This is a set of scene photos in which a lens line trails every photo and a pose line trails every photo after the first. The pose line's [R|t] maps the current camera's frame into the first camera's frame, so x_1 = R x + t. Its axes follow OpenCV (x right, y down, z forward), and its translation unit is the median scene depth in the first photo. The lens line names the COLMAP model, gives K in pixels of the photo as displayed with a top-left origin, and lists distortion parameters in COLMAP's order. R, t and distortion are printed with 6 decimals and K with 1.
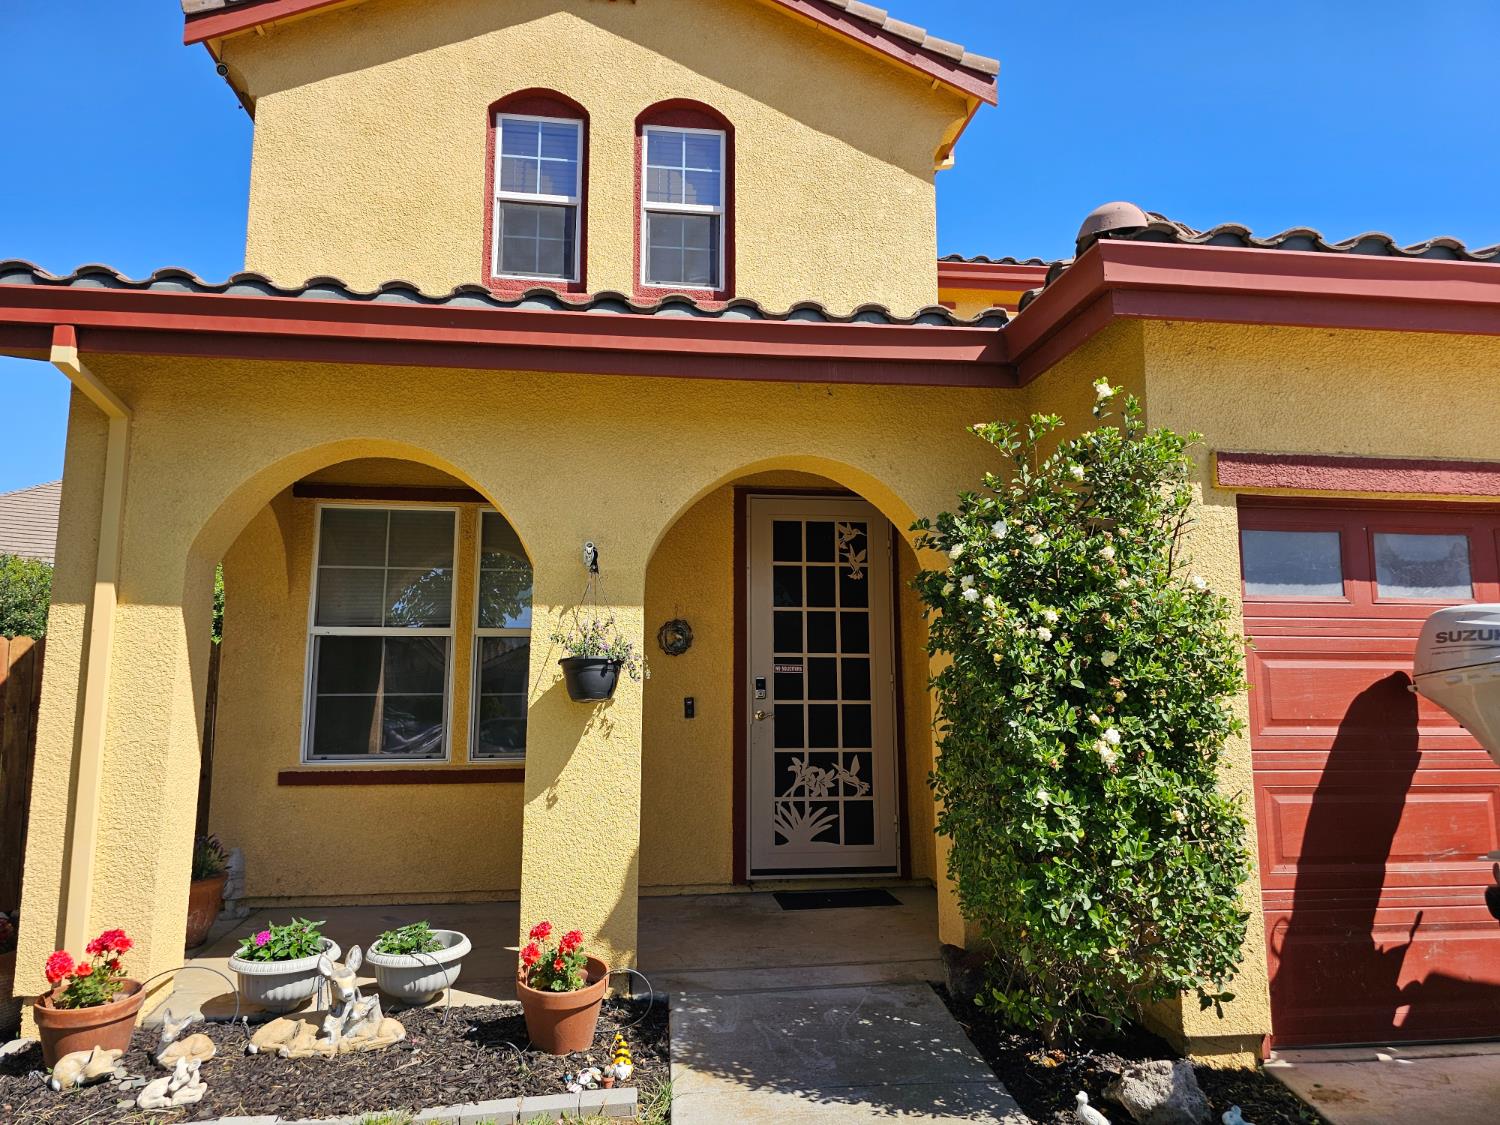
lens RADIAL K [[999.3, 0, 748.0], [0, 999.3, 563.8], [0, 0, 1]] dist [0.052928, -0.046302]
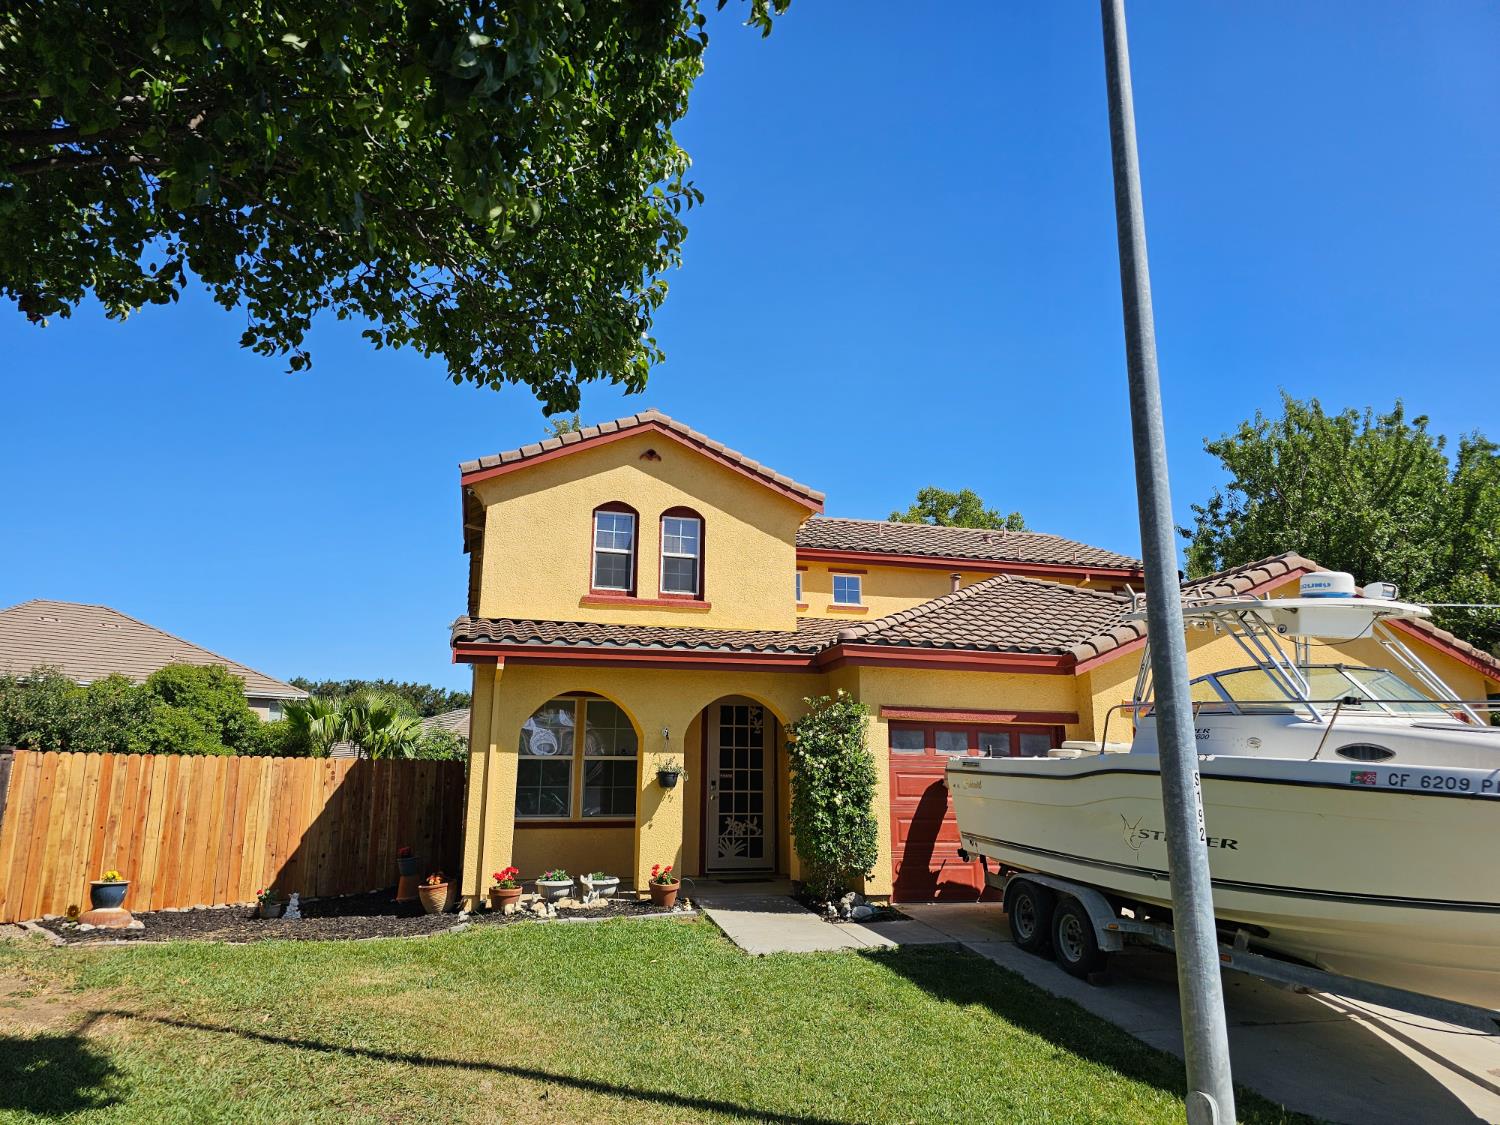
lens RADIAL K [[999.3, 0, 751.8], [0, 999.3, 557.3], [0, 0, 1]] dist [0.052928, -0.046302]
pose [[0.990491, 0.037450, 0.132386, -0.321535], [-0.022944, 0.993728, -0.109447, -0.199207], [-0.135654, 0.105369, 0.985137, -1.843583]]
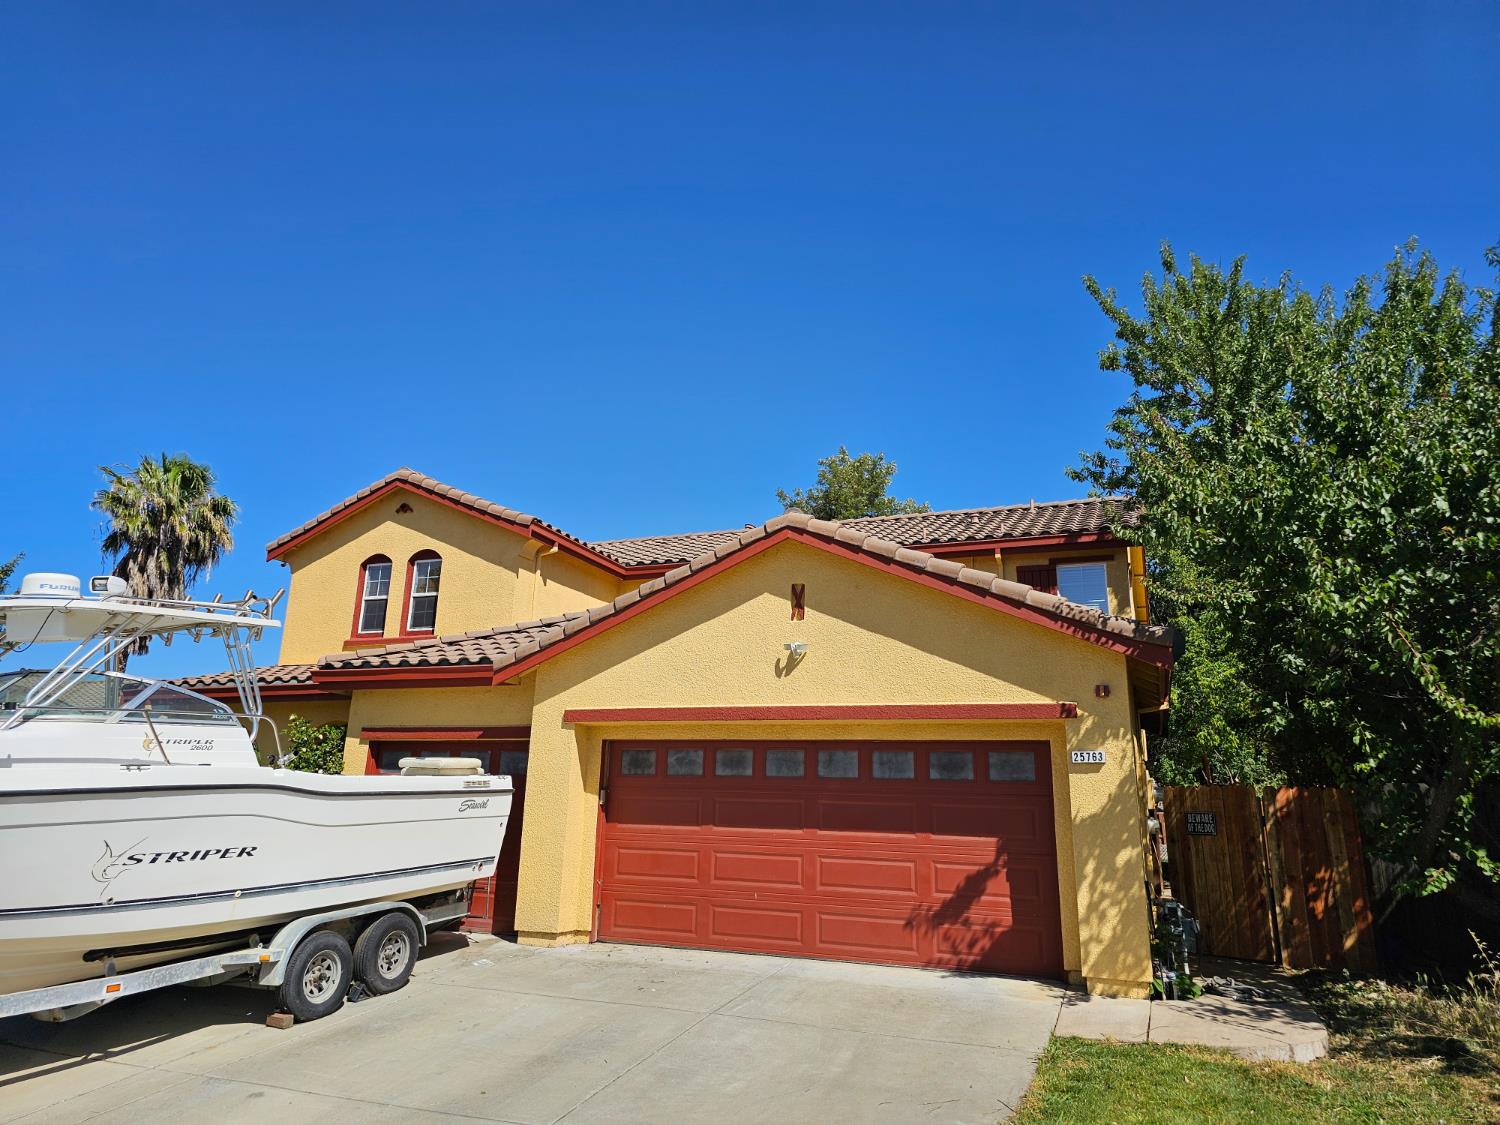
lens RADIAL K [[999.3, 0, 754.9], [0, 999.3, 550.2], [0, 0, 1]] dist [0.052928, -0.046302]
pose [[0.880987, -0.100175, -0.462415, 2.824573], [0.035968, 0.988681, -0.145657, -0.143230], [0.471772, 0.111690, 0.874618, -1.161259]]
